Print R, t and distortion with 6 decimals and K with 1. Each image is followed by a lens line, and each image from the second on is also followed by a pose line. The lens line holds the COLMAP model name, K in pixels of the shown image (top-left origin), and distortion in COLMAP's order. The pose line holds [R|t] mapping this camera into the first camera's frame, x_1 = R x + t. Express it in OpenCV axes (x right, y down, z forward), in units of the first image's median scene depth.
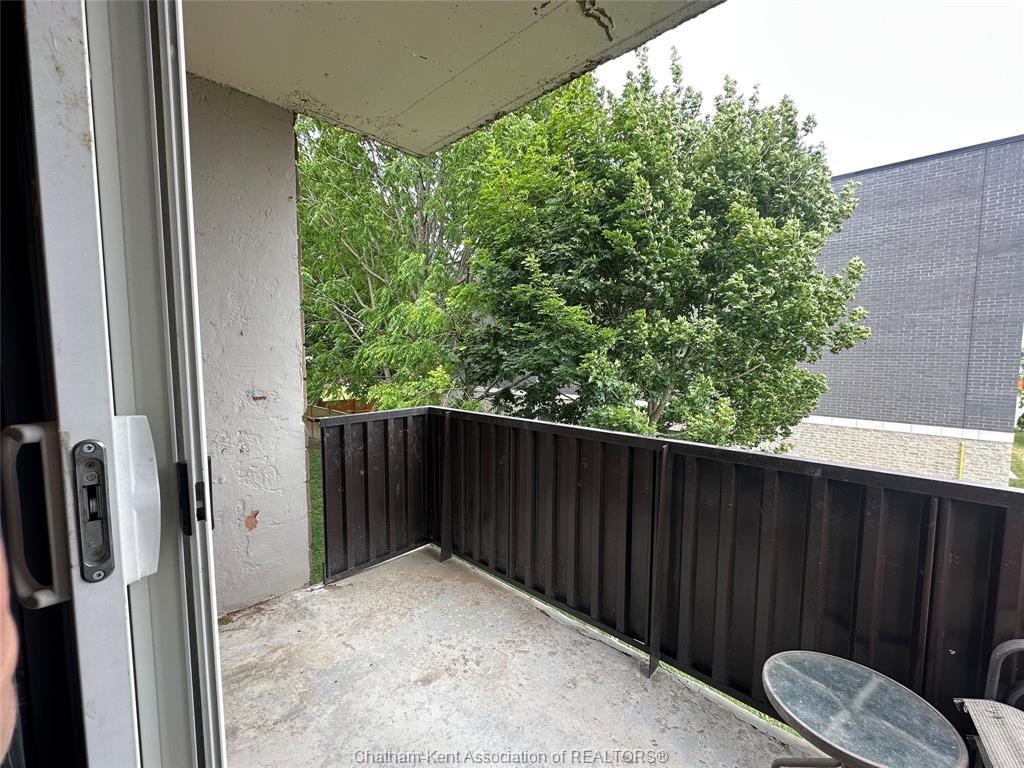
lens RADIAL K [[413.1, 0, 513.4], [0, 413.1, 387.0], [0, 0, 1]] dist [-0.002943, -0.000240]
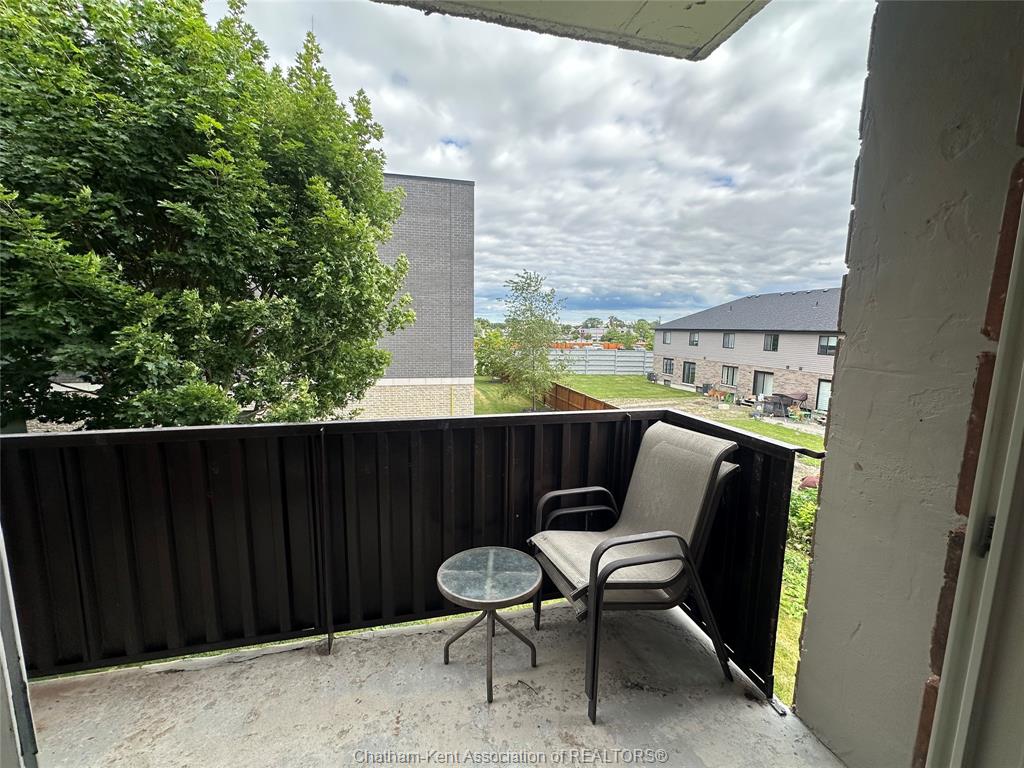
lens RADIAL K [[413.1, 0, 512.0], [0, 413.1, 384.5], [0, 0, 1]] dist [-0.002943, -0.000240]
pose [[0.556943, -0.107946, 0.823506, -0.176253], [0.054831, 0.994134, 0.093229, -0.030061], [-0.828739, -0.006769, 0.559595, 0.051043]]
